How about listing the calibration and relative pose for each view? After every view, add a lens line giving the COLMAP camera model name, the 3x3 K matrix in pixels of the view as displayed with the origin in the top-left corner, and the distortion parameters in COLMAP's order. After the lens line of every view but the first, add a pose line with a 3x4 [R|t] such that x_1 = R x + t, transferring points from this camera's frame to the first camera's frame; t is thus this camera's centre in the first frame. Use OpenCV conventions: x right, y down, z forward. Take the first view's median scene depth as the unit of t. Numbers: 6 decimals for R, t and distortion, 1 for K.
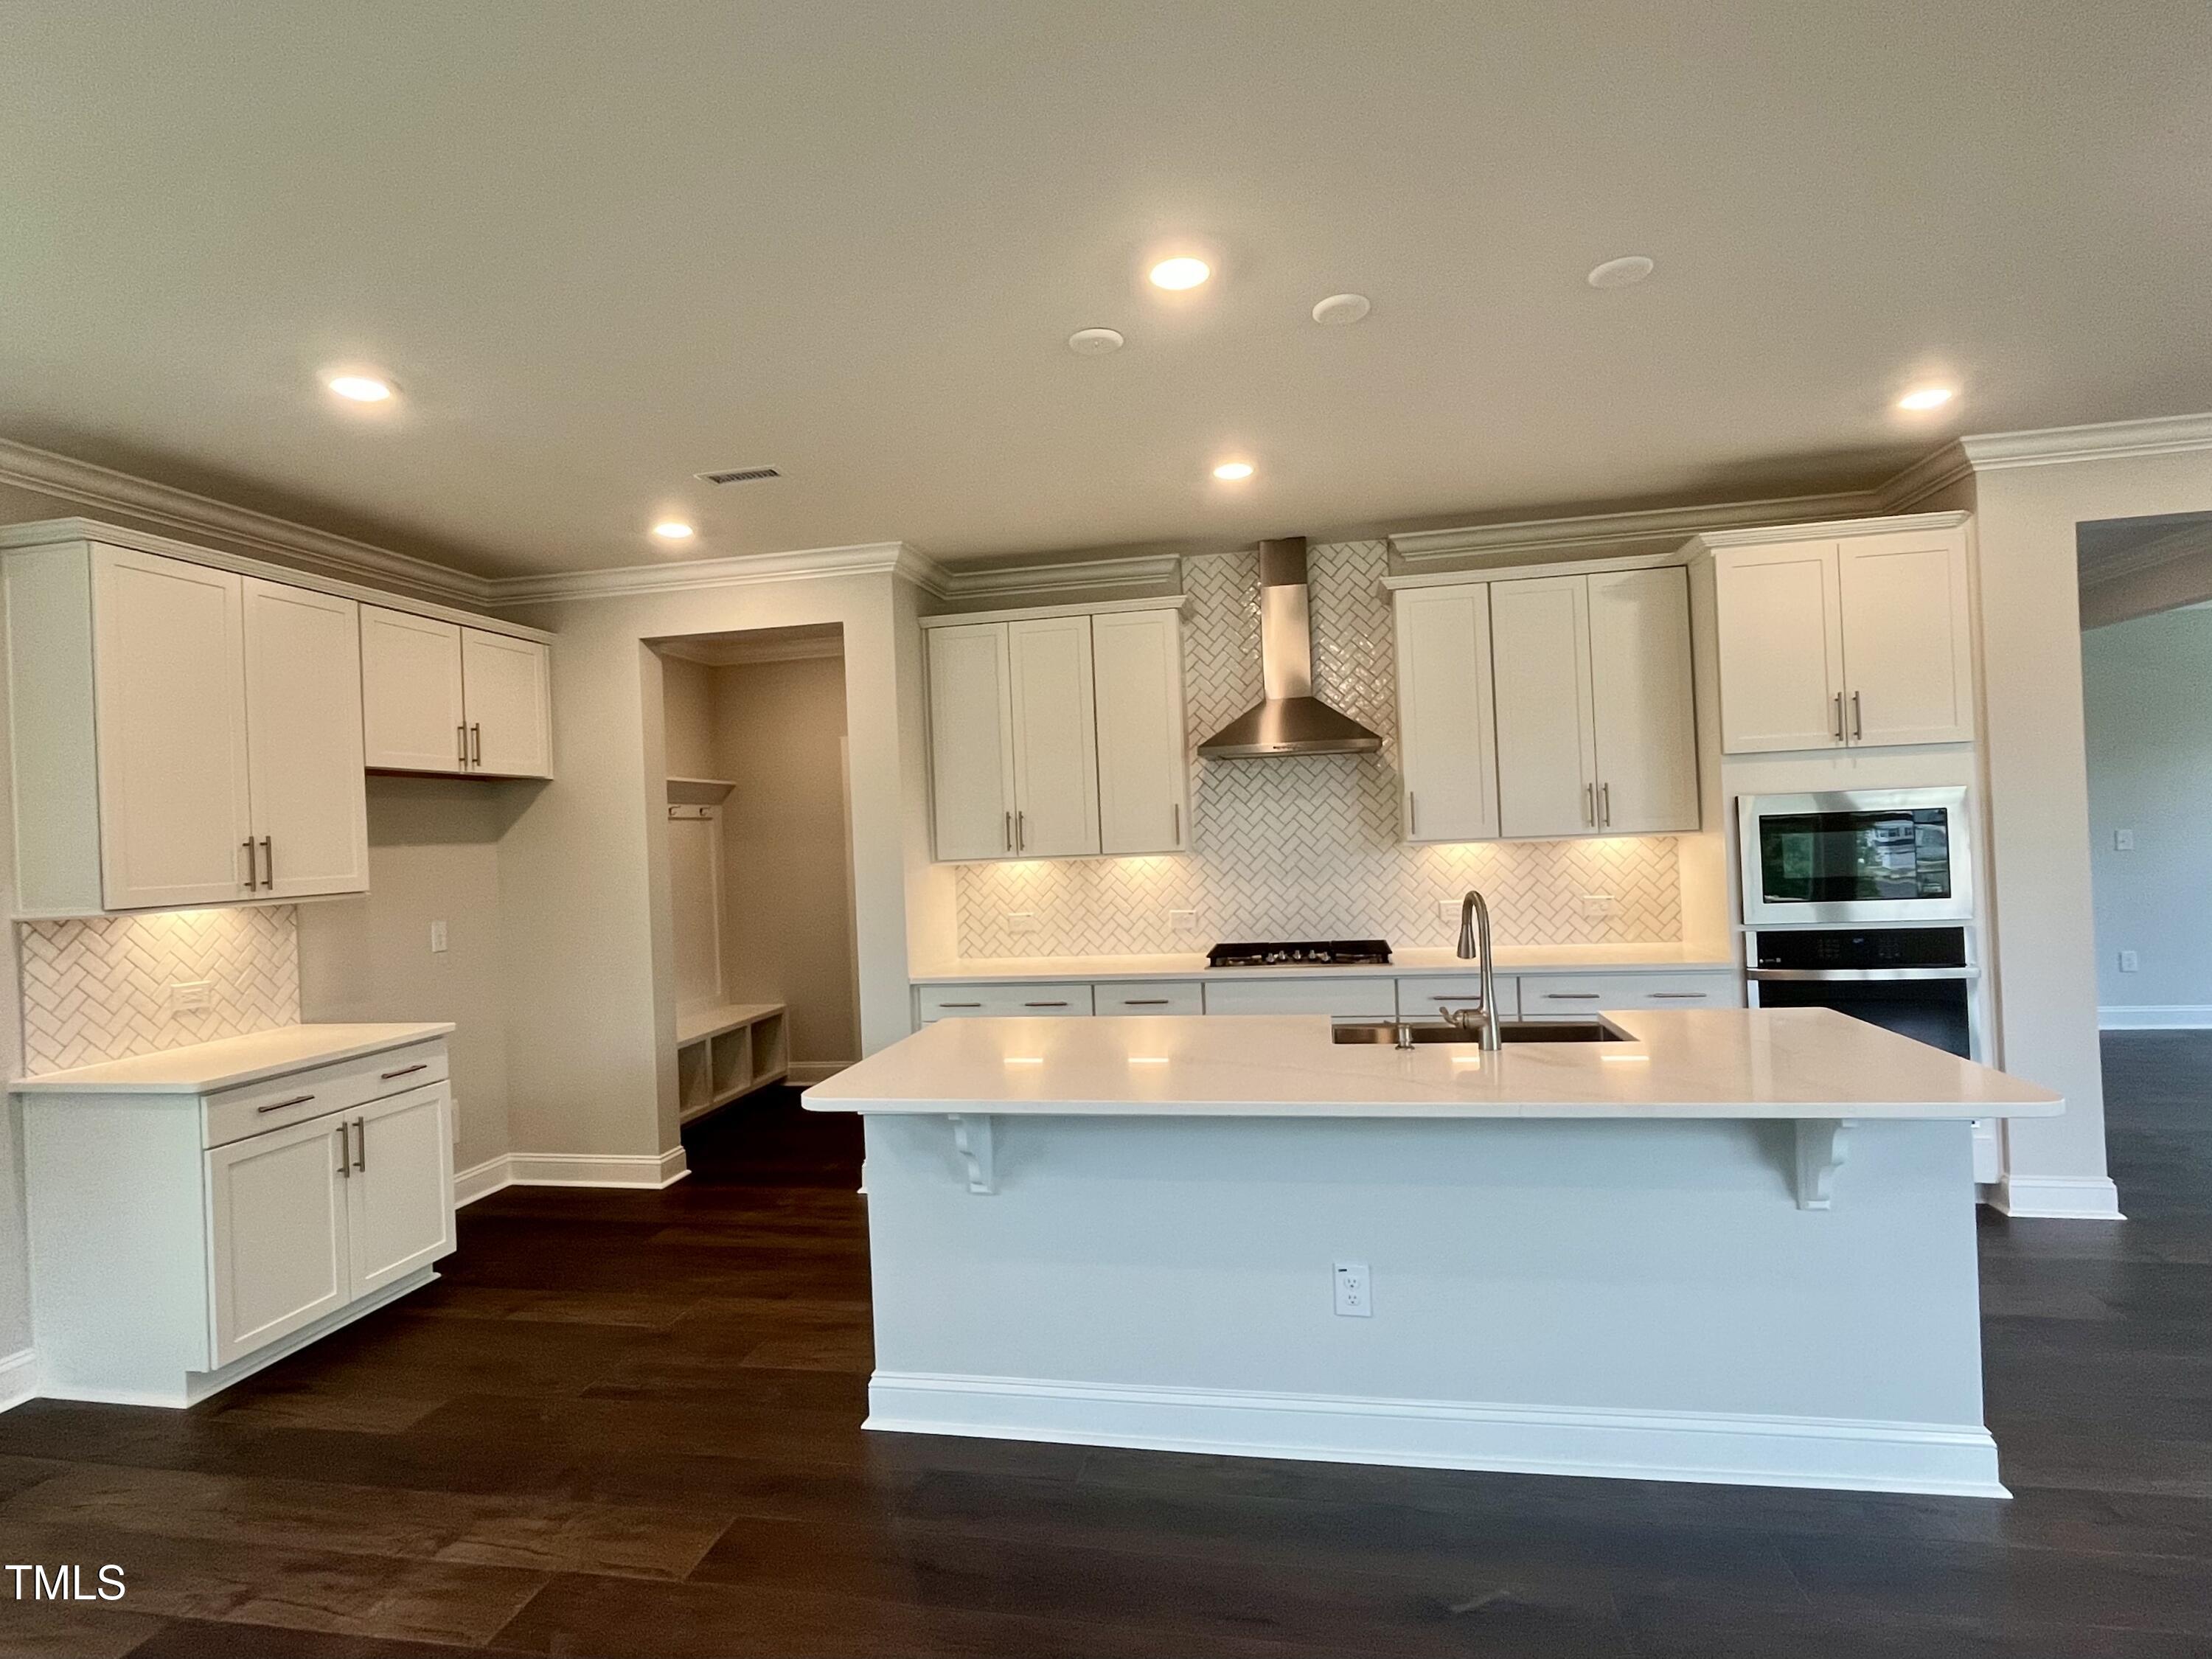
lens RADIAL K [[1120.9, 0, 1106.0], [0, 1120.9, 829.5], [0, 0, 1]] dist [-0.003625, 0.000291]
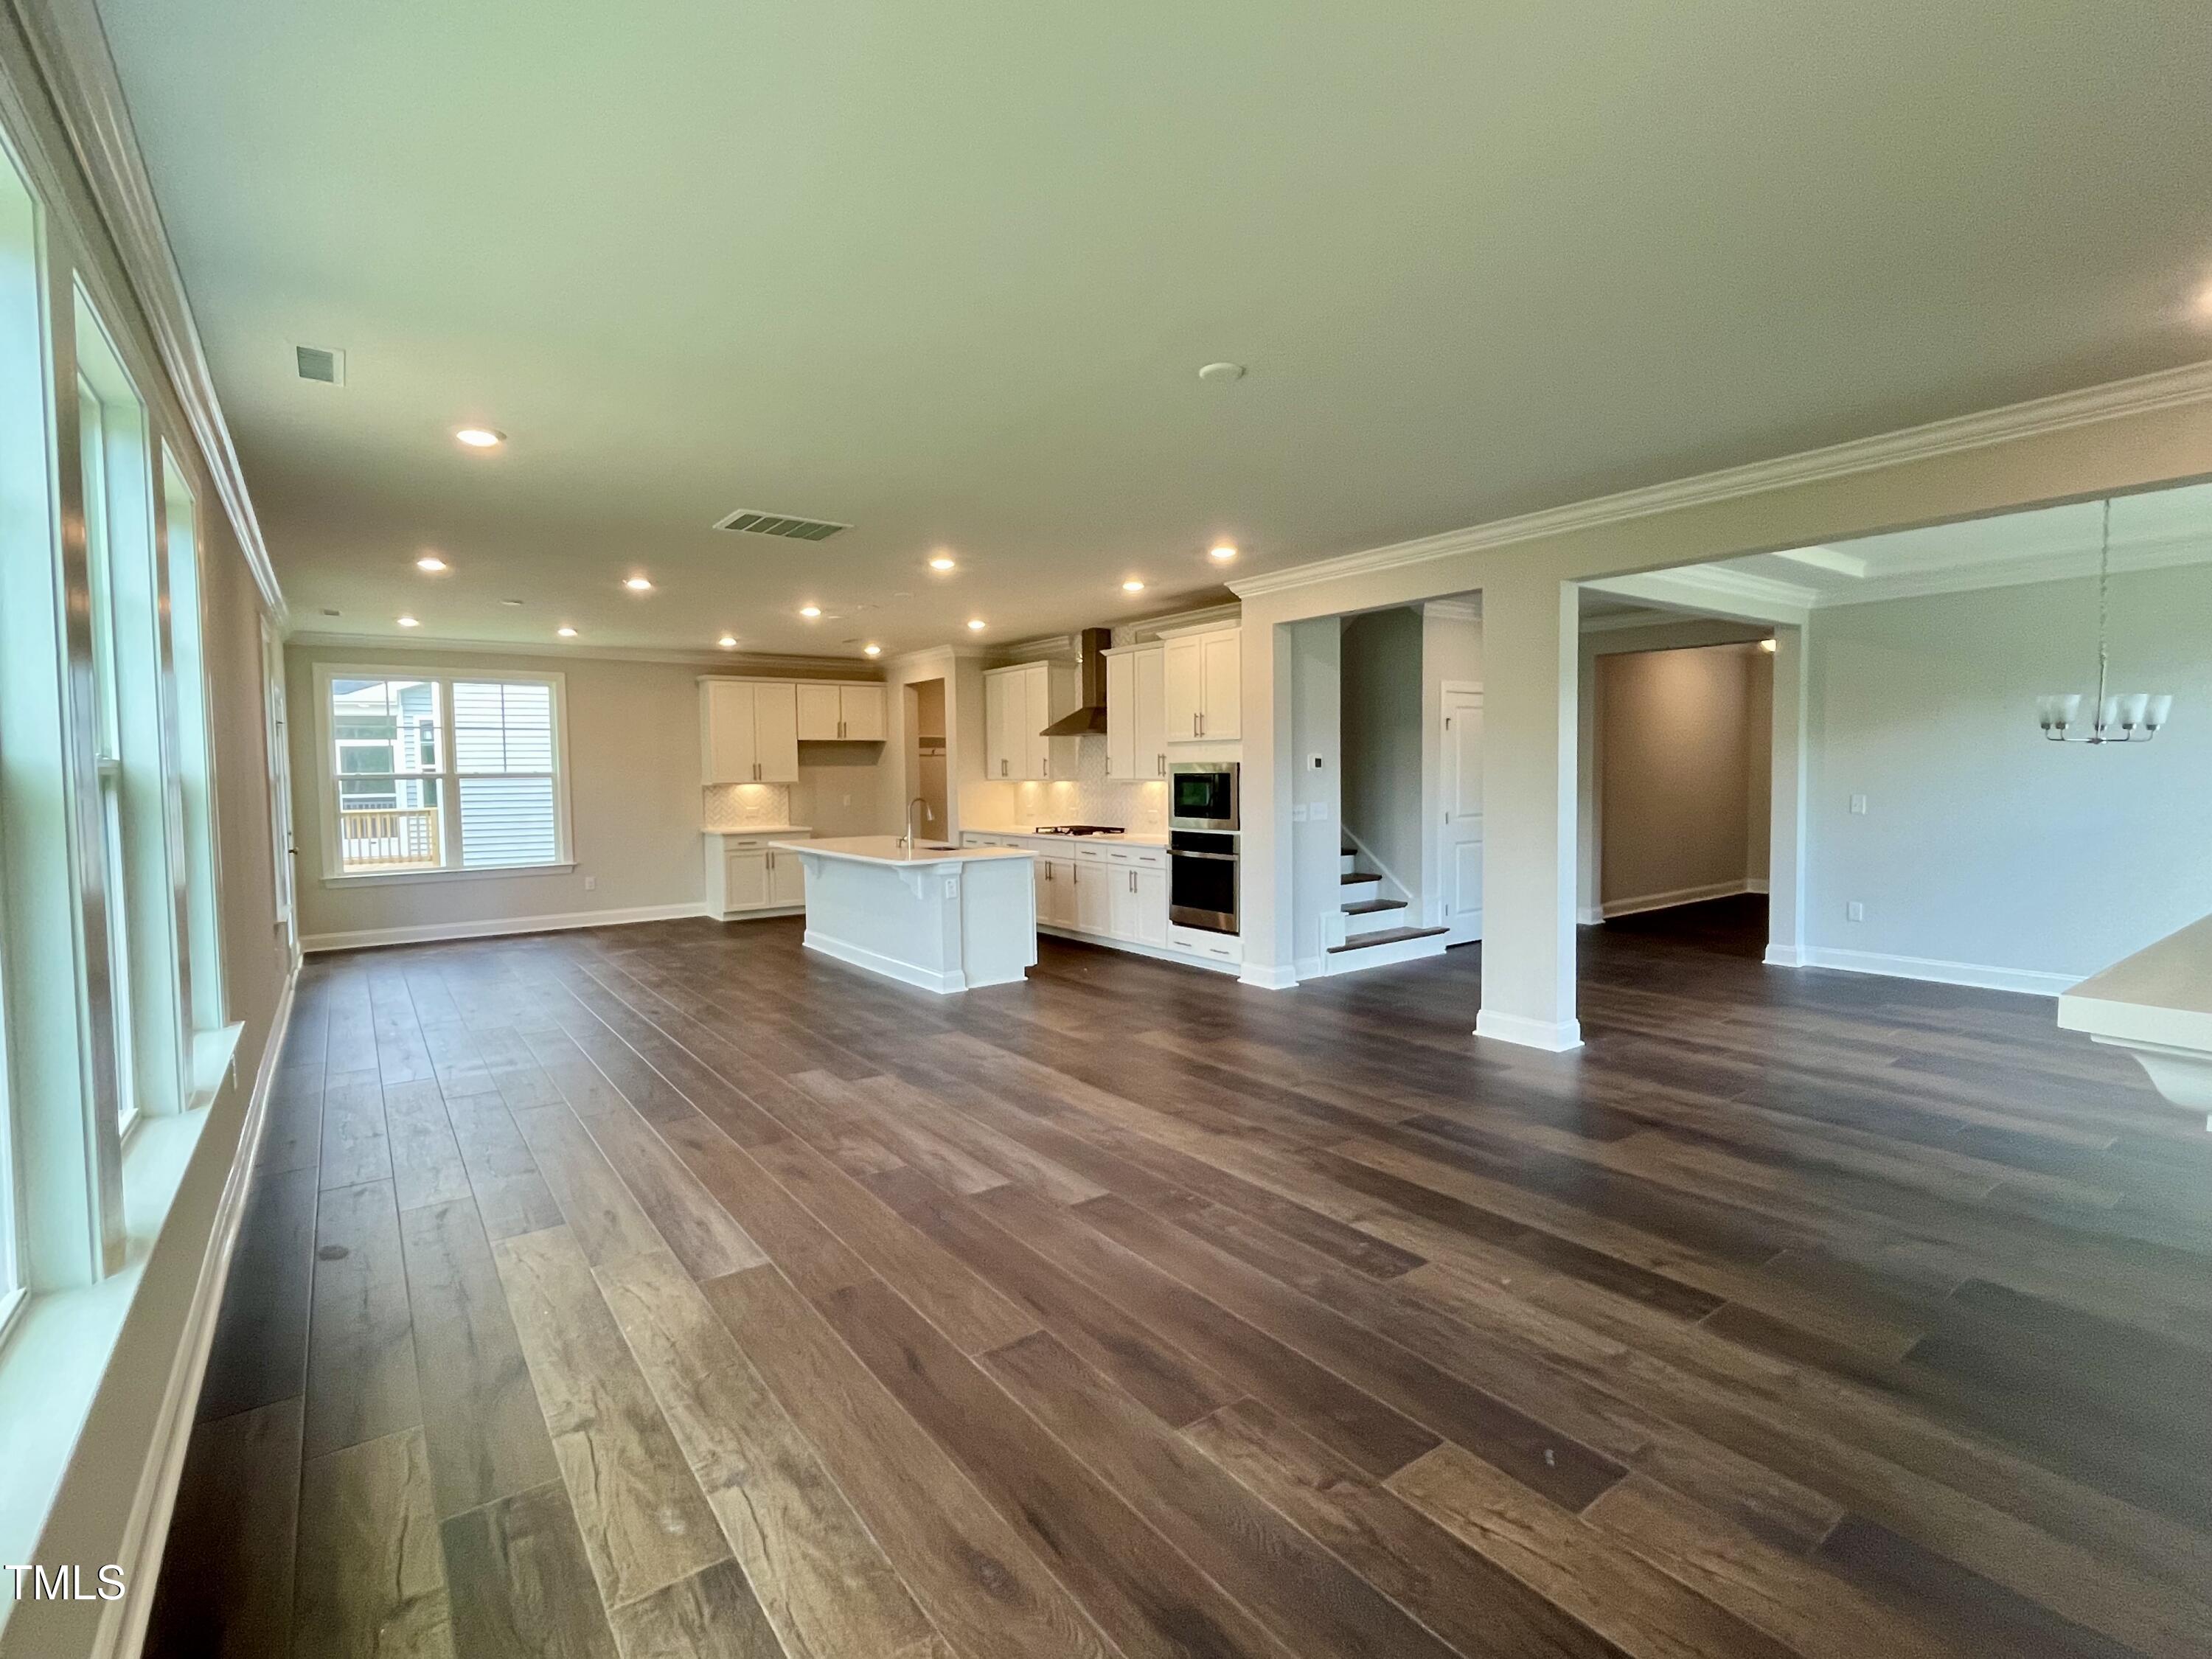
lens RADIAL K [[1038.4, 0, 1100.9], [0, 1038.4, 824.3], [0, 0, 1]] dist [-0.002569, -0.000446]
pose [[0.734428, 0.069094, -0.675161, 1.516229], [-0.016597, 0.996335, 0.083908, -0.065567], [0.678484, -0.050418, 0.732883, -0.404013]]
